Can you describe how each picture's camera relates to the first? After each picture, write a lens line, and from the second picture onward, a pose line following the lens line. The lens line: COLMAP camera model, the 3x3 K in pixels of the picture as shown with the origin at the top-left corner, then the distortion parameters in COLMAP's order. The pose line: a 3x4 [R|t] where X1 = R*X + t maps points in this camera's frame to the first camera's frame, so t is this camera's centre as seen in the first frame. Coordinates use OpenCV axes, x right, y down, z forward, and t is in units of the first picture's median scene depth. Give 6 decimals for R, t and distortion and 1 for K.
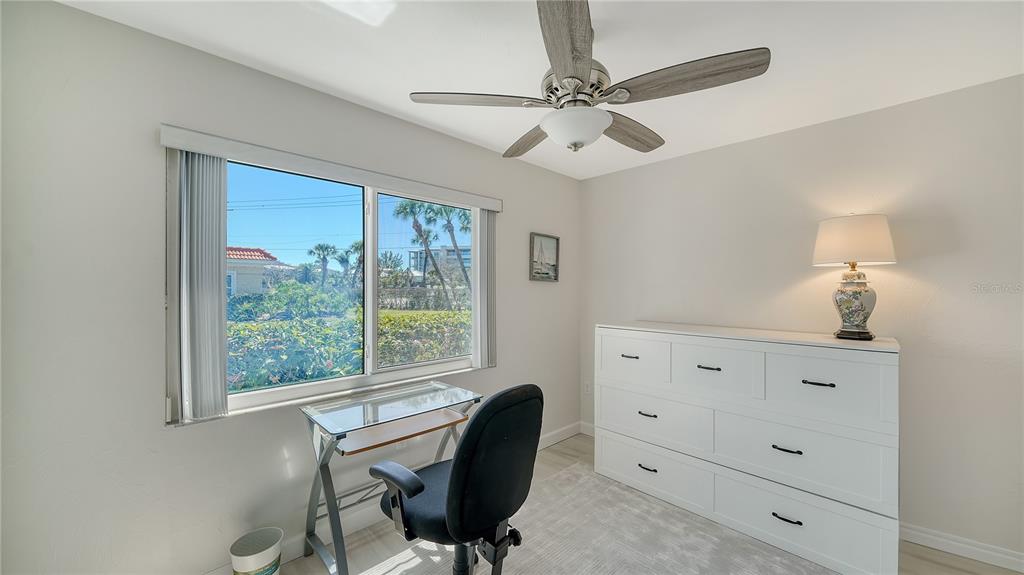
lens RADIAL K [[381.4, 0, 505.7], [0, 381.4, 283.8], [0, 0, 1]] dist [-0.002454, -0.000113]
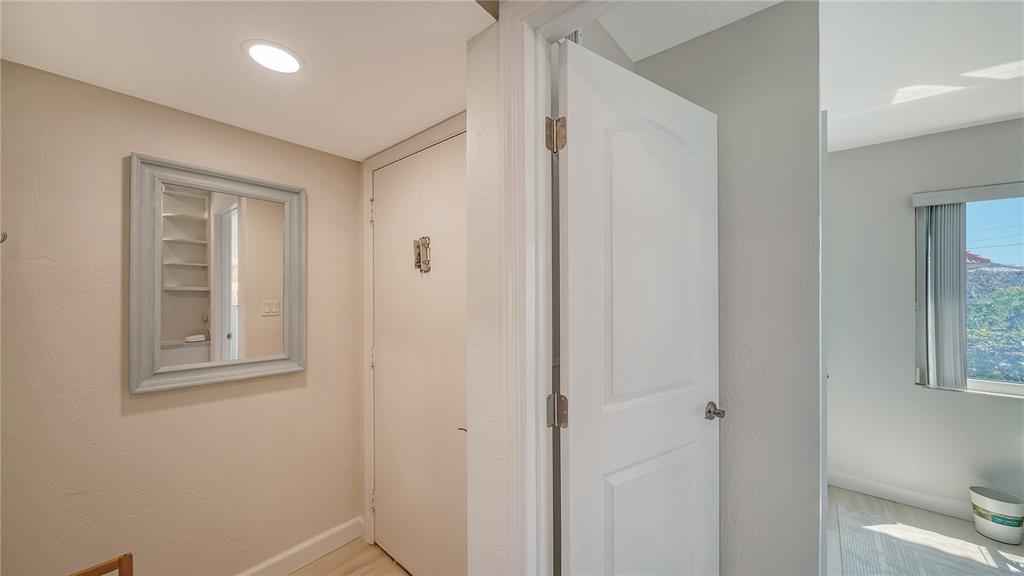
lens RADIAL K [[358.6, 0, 505.4], [0, 358.6, 289.4], [0, 0, 1]] dist [-0.008124, -0.000805]
pose [[0.090691, -0.004218, -0.995870, 0.379416], [-0.002246, 0.999988, -0.004440, -0.008767], [0.995877, 0.002639, 0.090680, -0.766103]]
